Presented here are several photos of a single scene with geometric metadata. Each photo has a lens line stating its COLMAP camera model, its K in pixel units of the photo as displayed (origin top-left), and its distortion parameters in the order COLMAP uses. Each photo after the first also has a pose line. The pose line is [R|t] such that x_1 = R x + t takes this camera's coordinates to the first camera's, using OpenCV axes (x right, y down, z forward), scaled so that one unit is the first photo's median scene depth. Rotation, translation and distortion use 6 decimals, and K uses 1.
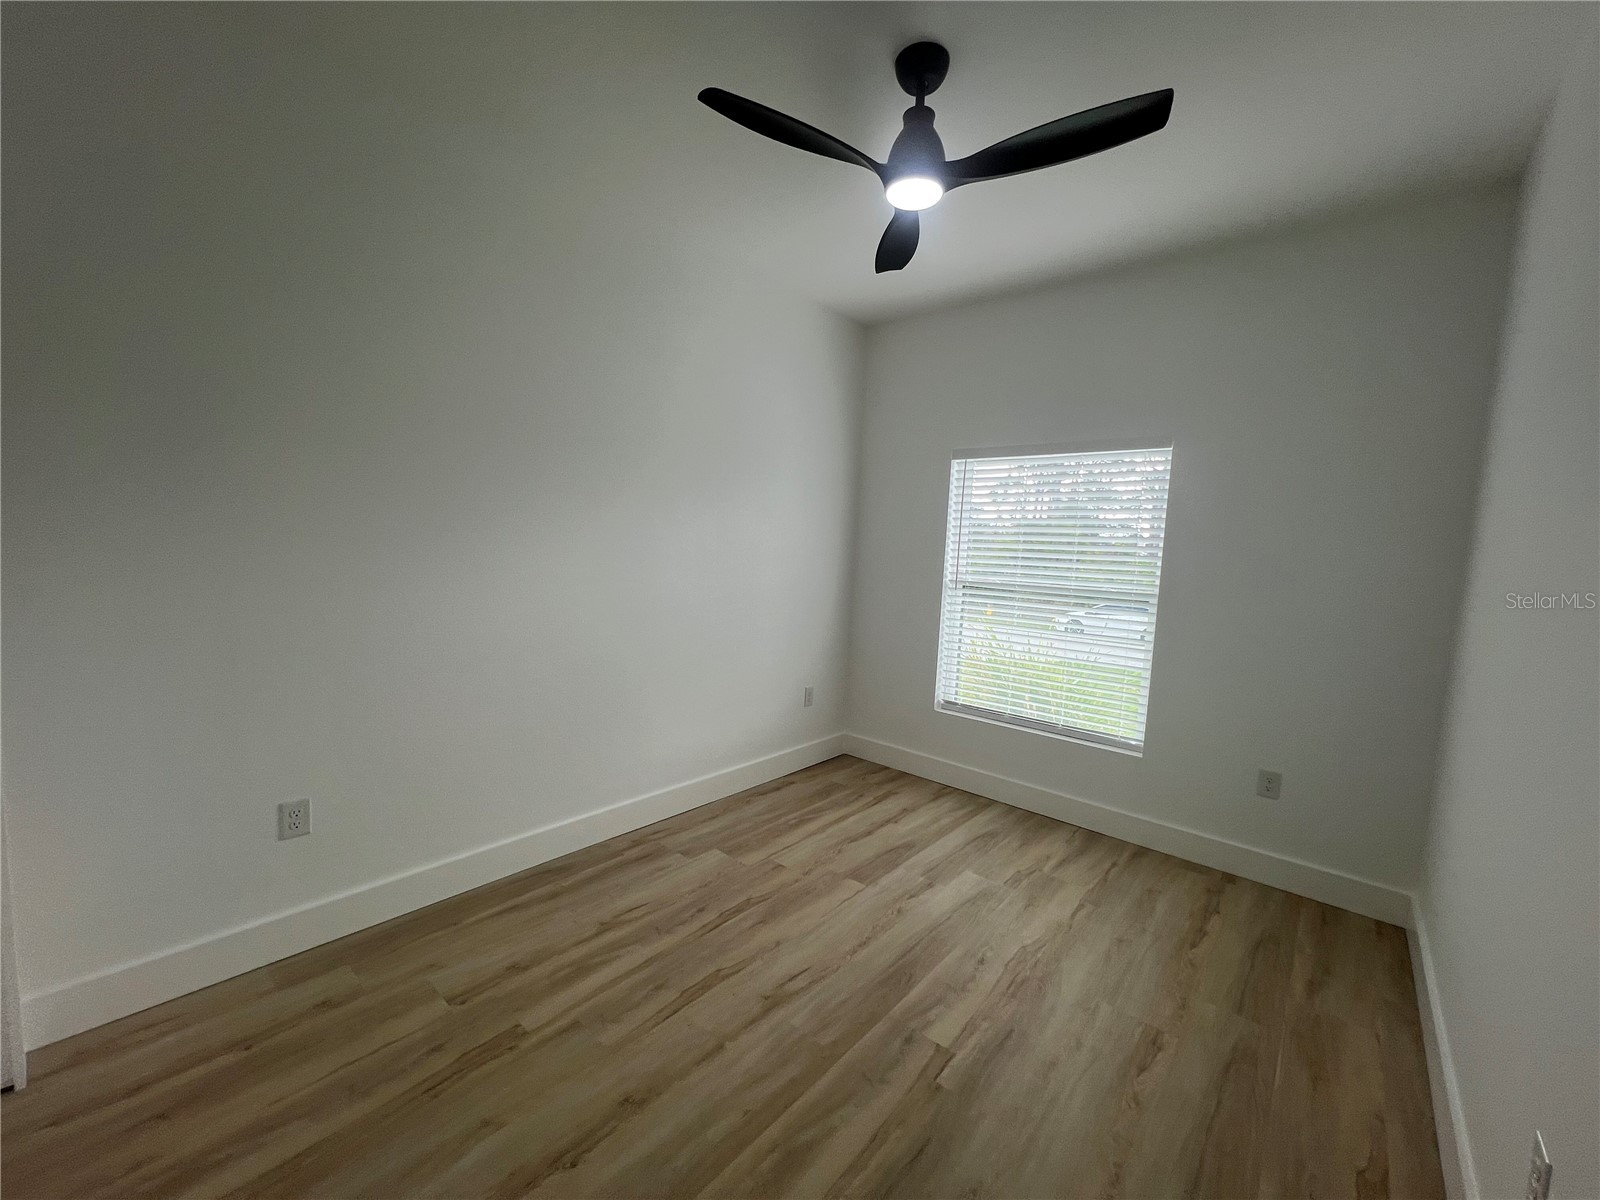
lens RADIAL K [[640.3, 0, 787.9], [0, 640.3, 589.1], [0, 0, 1]] dist [-0.001299, 0.000970]
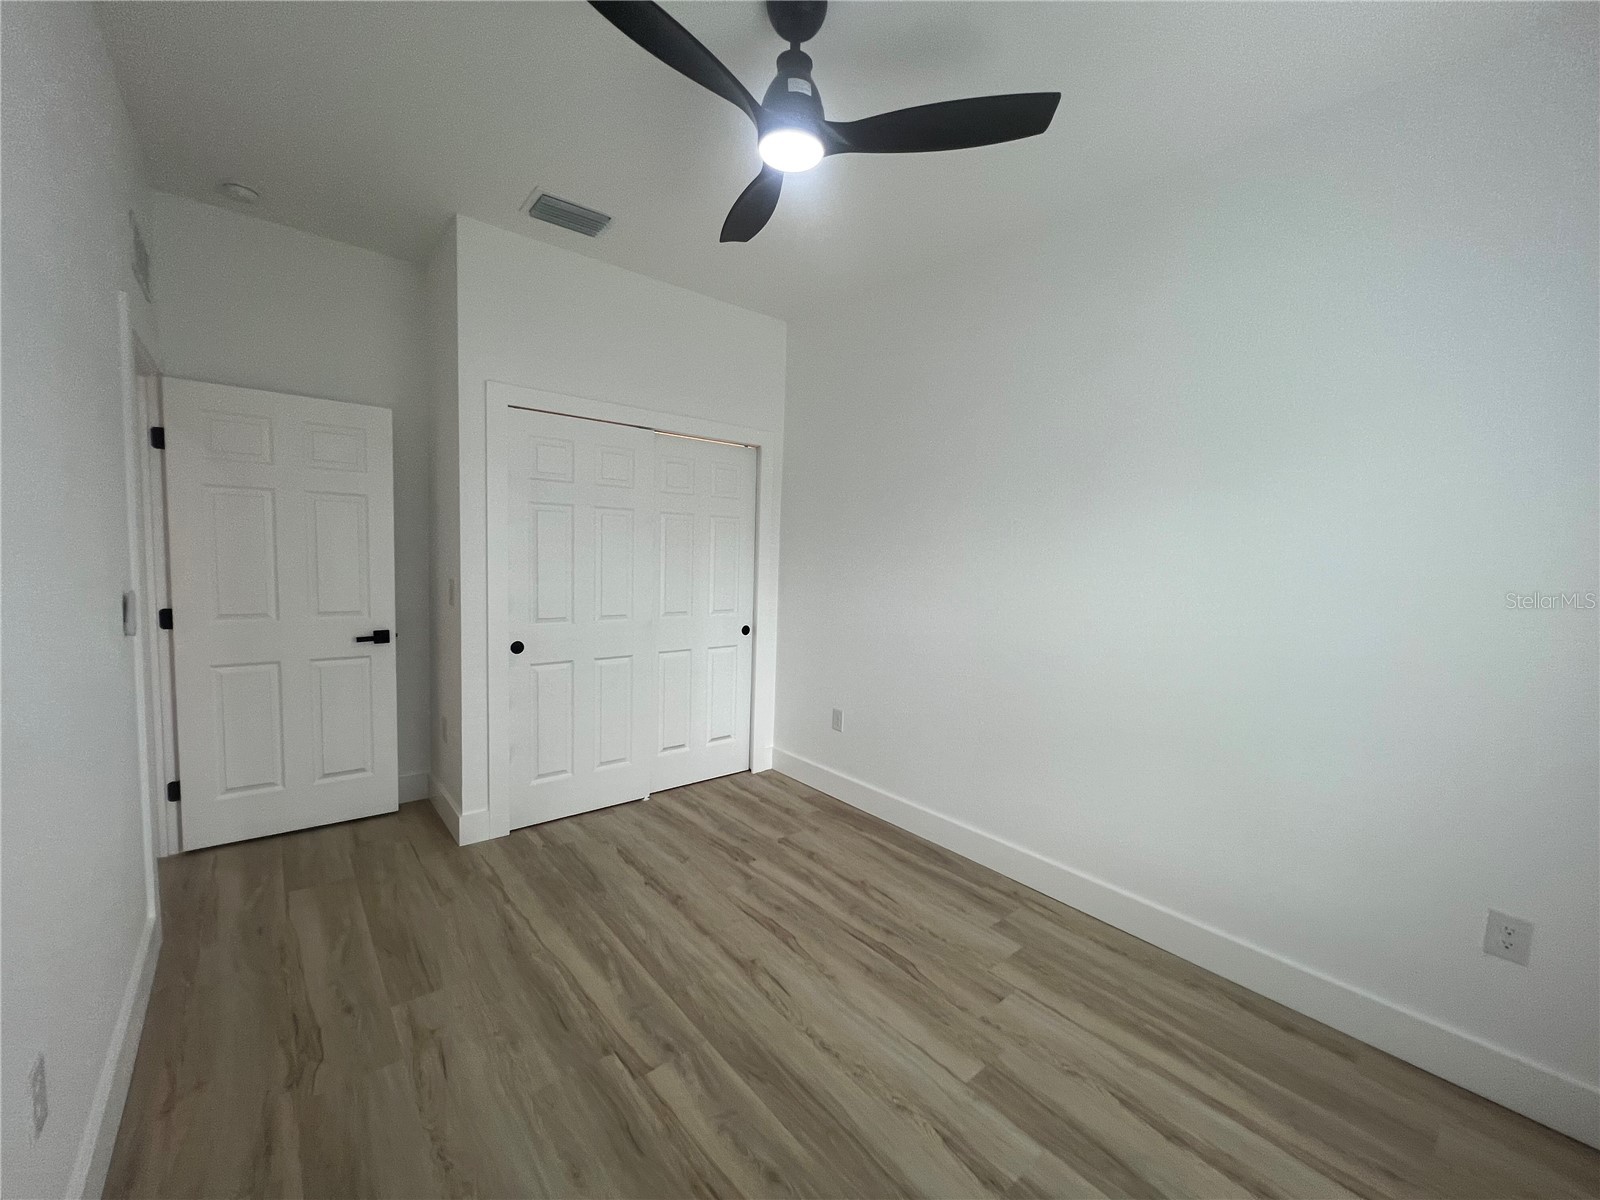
lens RADIAL K [[640.3, 0, 803.2], [0, 640.3, 610.8], [0, 0, 1]] dist [-0.001299, 0.000970]
pose [[-0.142709, 0.043123, -0.988825, 0.872029], [-0.112900, 0.991820, 0.059548, -0.028681], [0.983304, 0.120137, -0.136673, 1.000210]]
